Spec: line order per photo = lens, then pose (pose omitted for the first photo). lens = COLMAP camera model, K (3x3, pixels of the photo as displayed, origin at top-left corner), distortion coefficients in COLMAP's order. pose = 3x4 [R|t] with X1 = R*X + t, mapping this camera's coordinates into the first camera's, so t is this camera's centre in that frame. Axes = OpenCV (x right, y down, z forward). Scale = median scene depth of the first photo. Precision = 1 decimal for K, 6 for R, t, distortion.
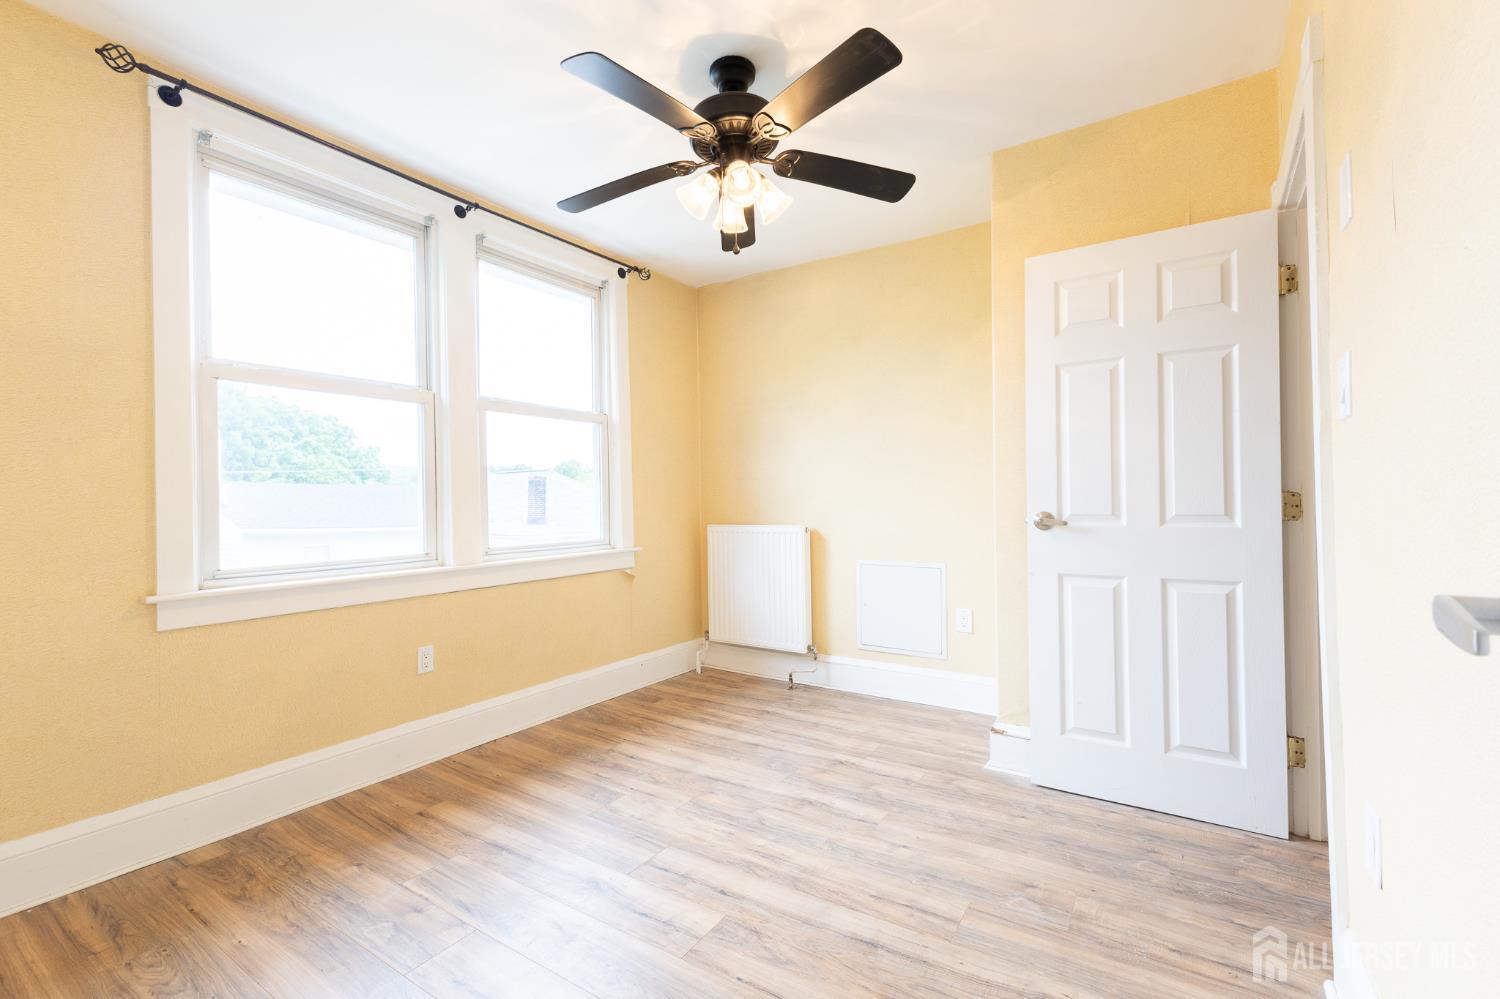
lens RADIAL K [[651.9, 0, 750.0], [0, 651.9, 499.5], [0, 0, 1]] dist [0.017674, -0.000305]
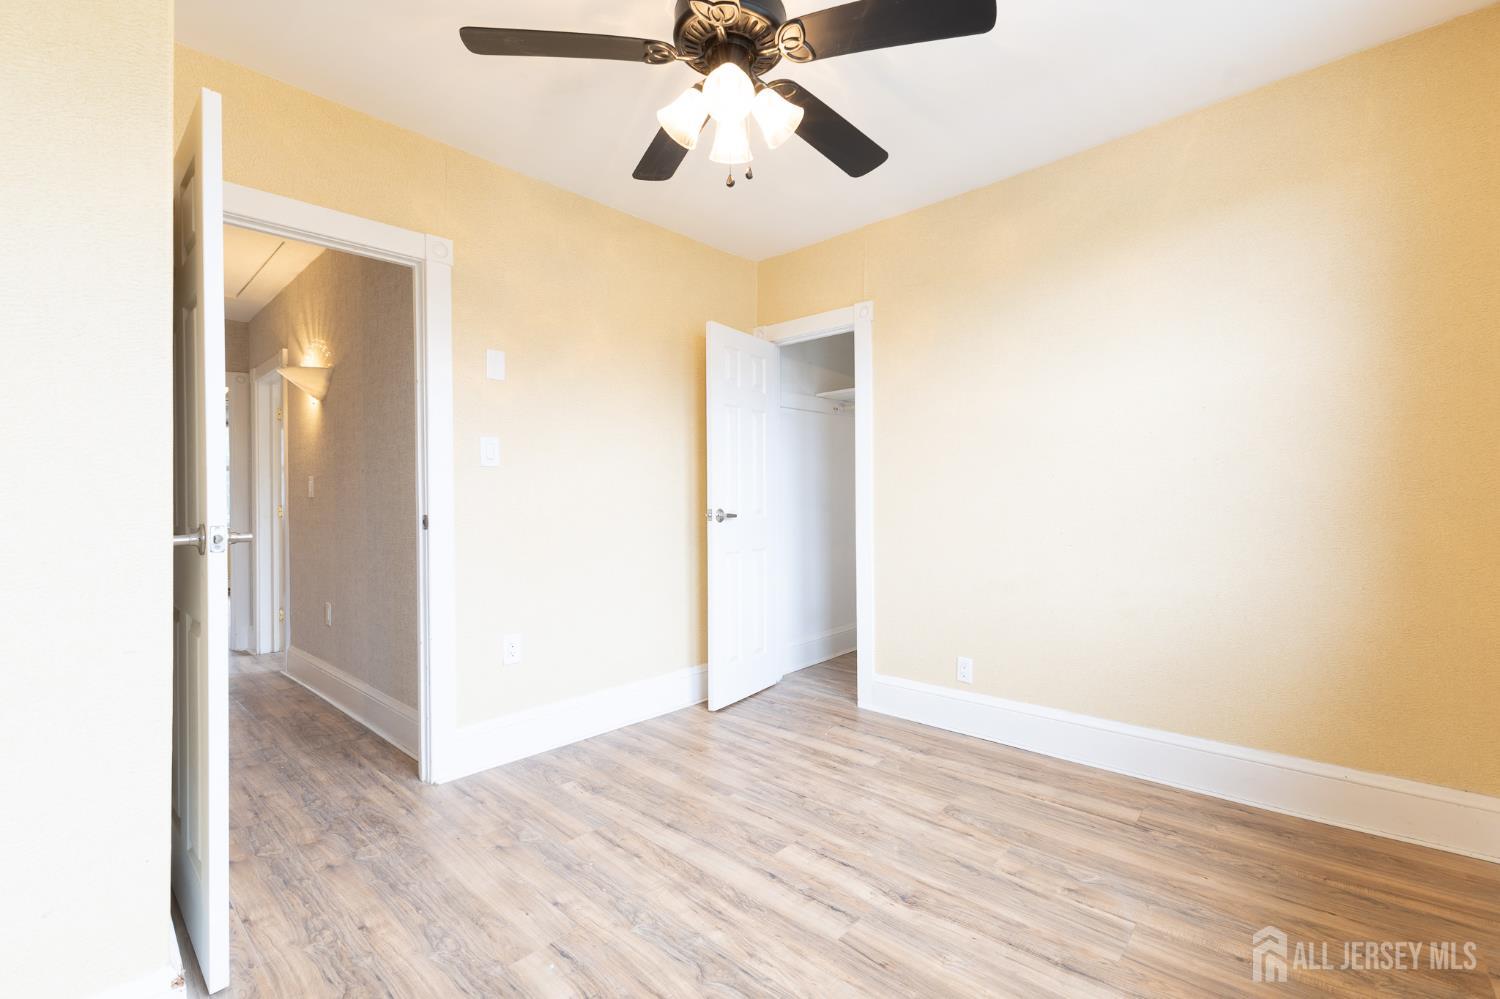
lens RADIAL K [[651.9, 0, 750.0], [0, 651.9, 499.5], [0, 0, 1]] dist [0.017674, -0.000305]
pose [[-0.987107, 0.026636, 0.157832, -0.183547], [0.025342, 0.999627, -0.010206, 0.017341], [-0.158045, -0.006075, -0.987413, 2.017951]]
